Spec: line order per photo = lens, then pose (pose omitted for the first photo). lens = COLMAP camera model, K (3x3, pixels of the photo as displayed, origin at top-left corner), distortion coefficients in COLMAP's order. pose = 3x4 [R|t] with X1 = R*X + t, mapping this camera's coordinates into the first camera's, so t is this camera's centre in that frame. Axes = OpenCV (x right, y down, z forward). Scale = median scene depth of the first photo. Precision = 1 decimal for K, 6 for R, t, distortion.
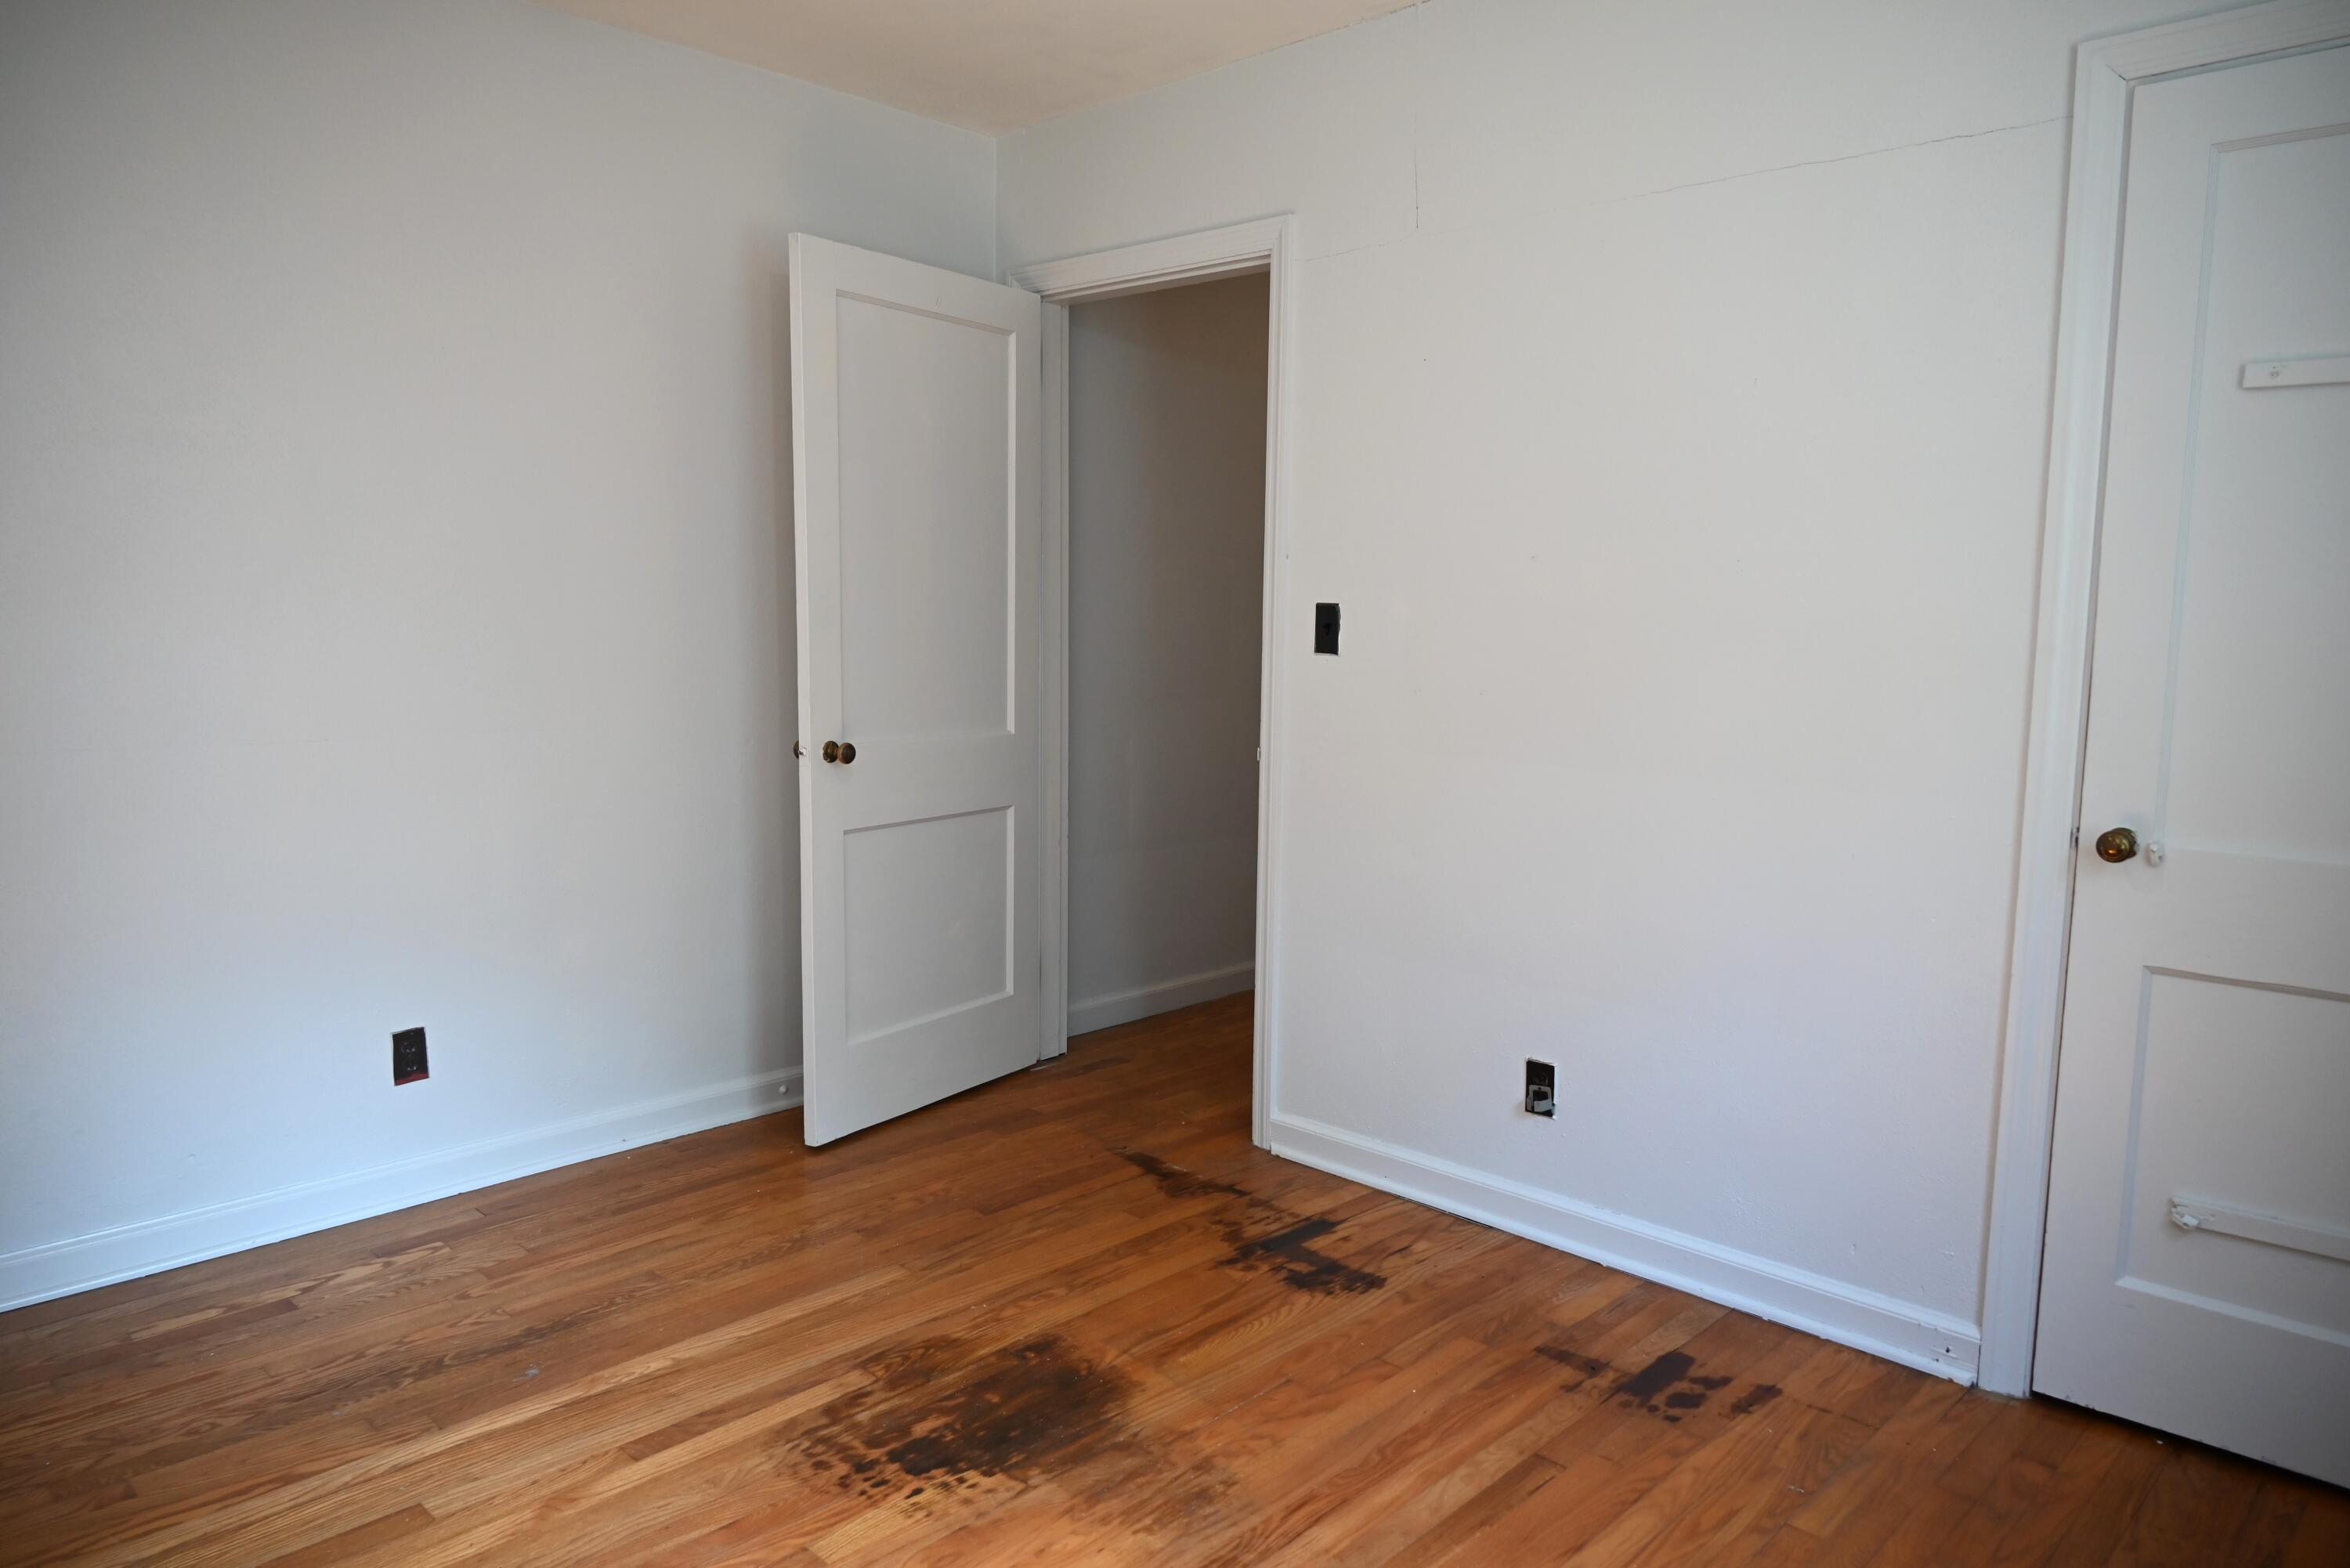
lens RADIAL K [[1540.0, 0, 1172.6], [0, 1540.0, 785.3], [0, 0, 1]] dist [-0.010809, 0.000059]
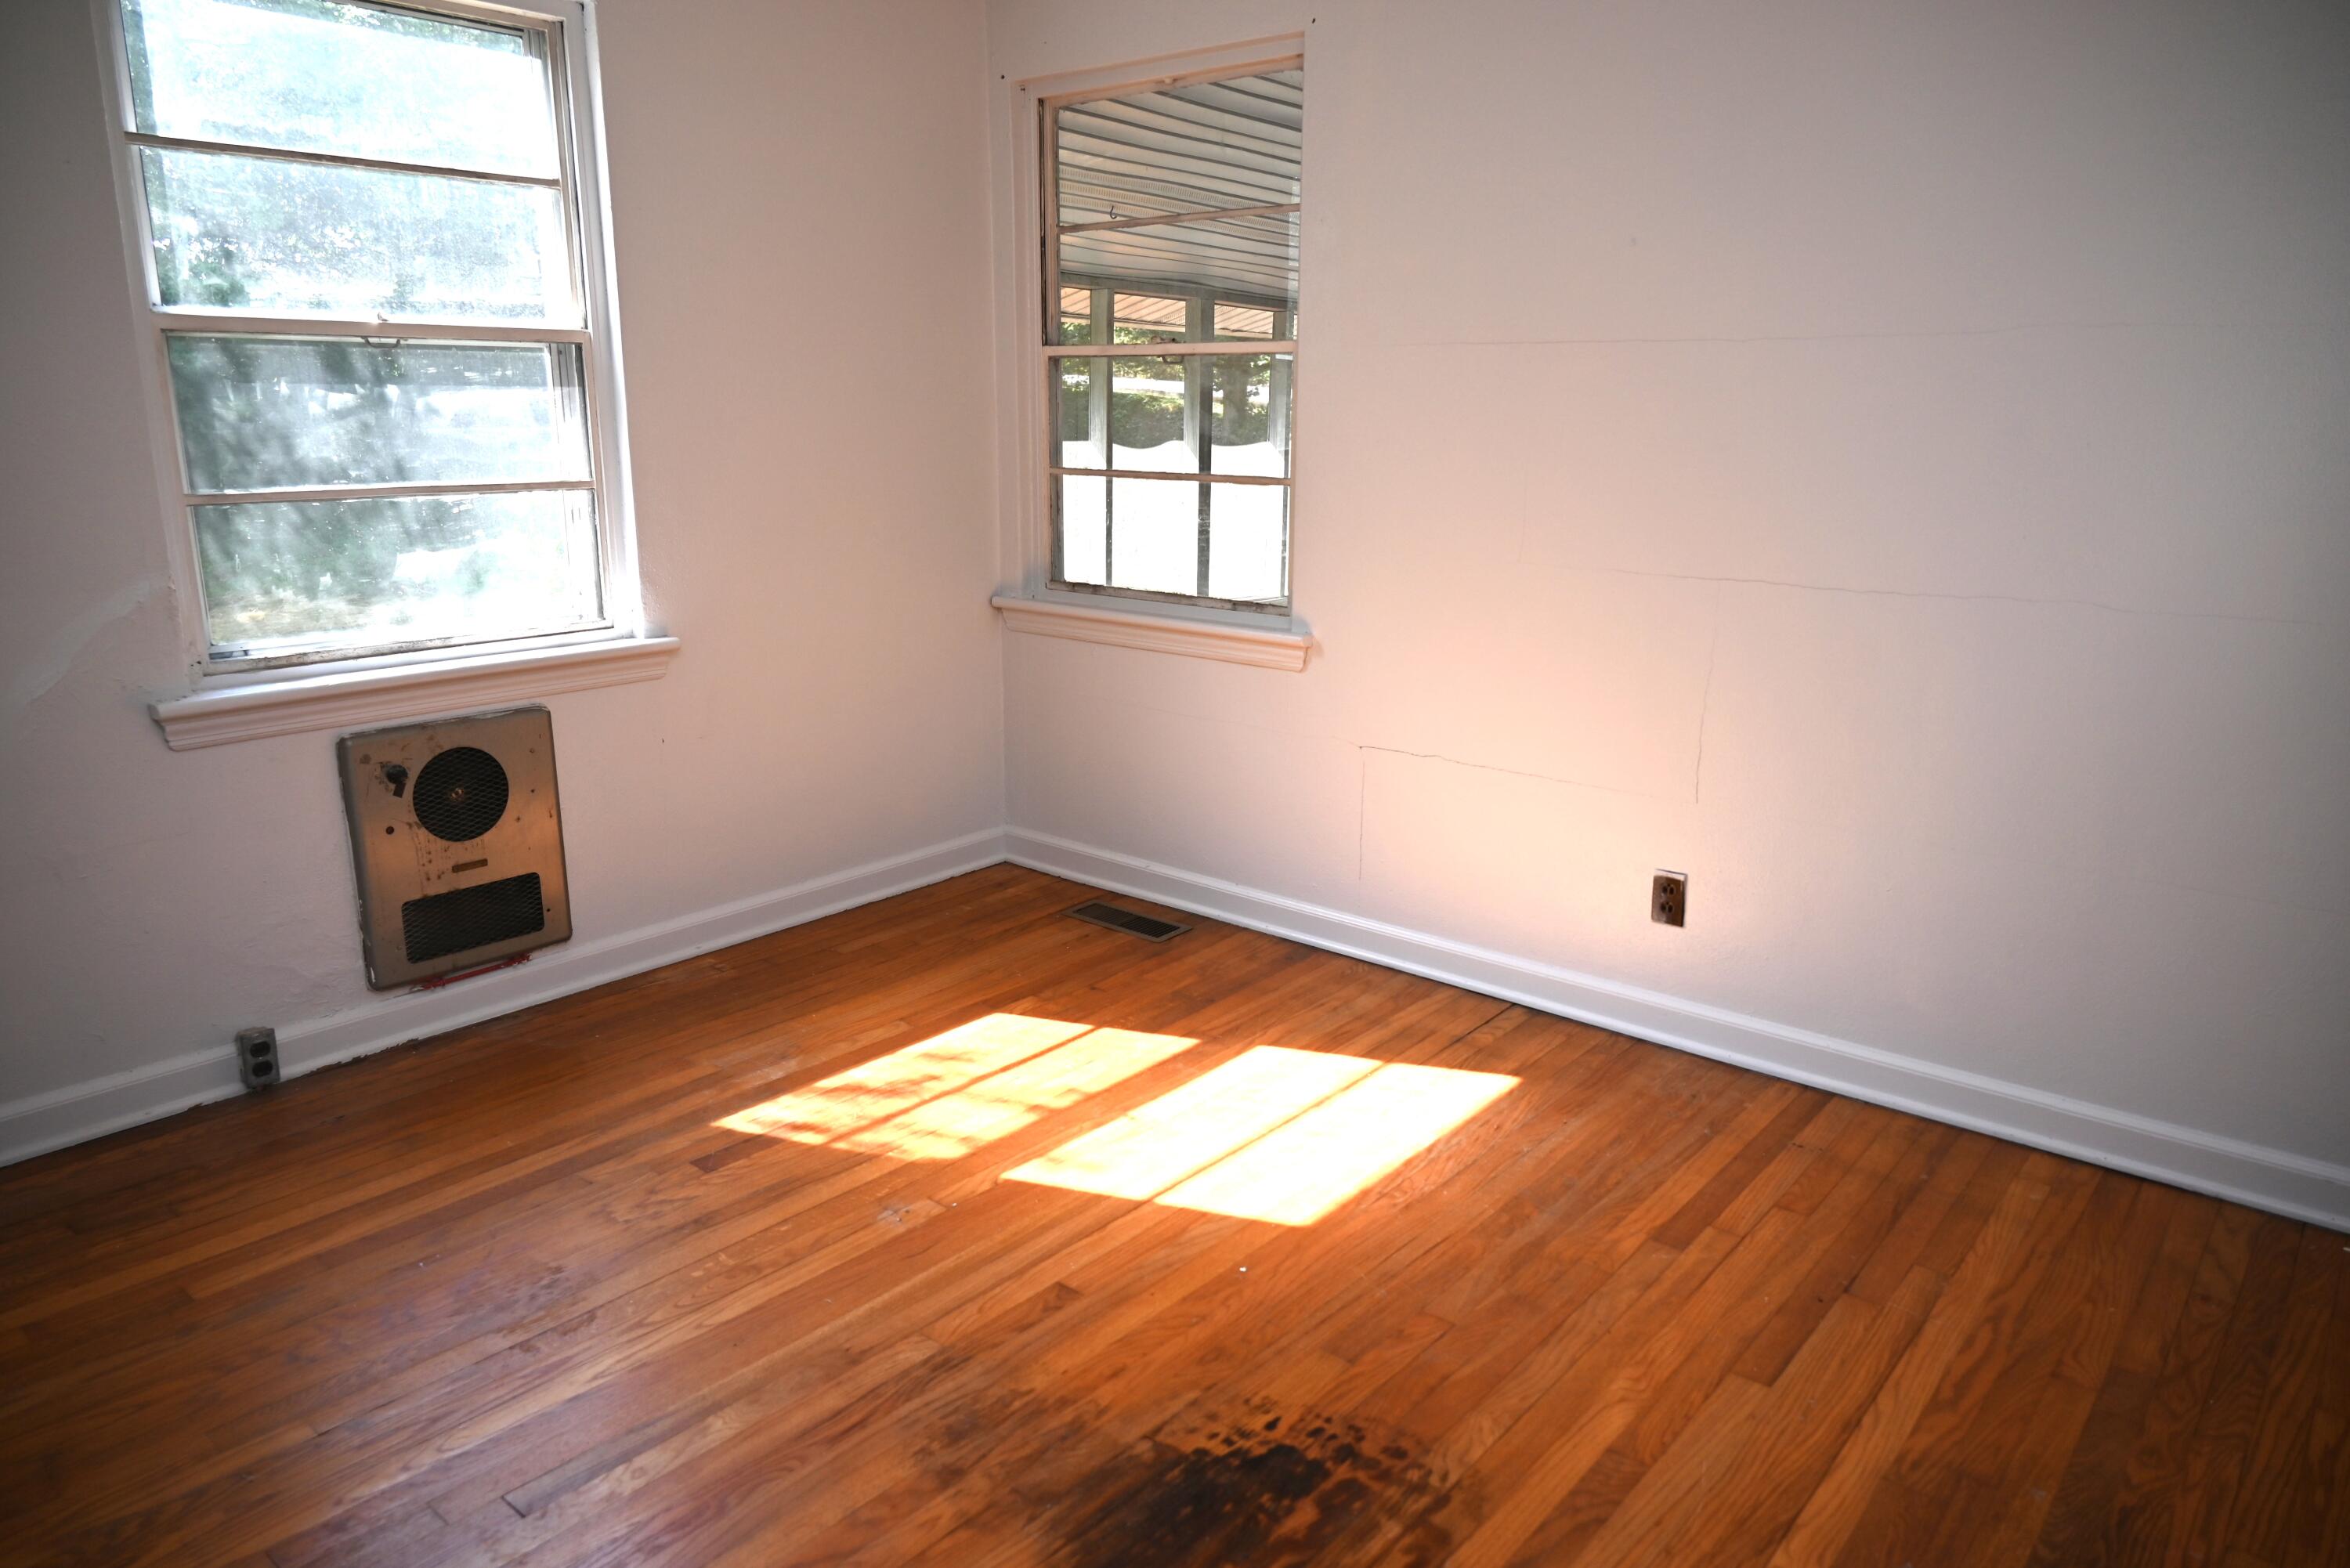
lens RADIAL K [[1540.0, 0, 1172.6], [0, 1540.0, 785.3], [0, 0, 1]] dist [-0.010809, 0.000059]
pose [[-0.997299, -0.002499, -0.073400, -0.039188], [-0.028209, 0.935794, 0.351416, -0.210305], [0.067810, 0.352537, -0.933338, 1.675103]]
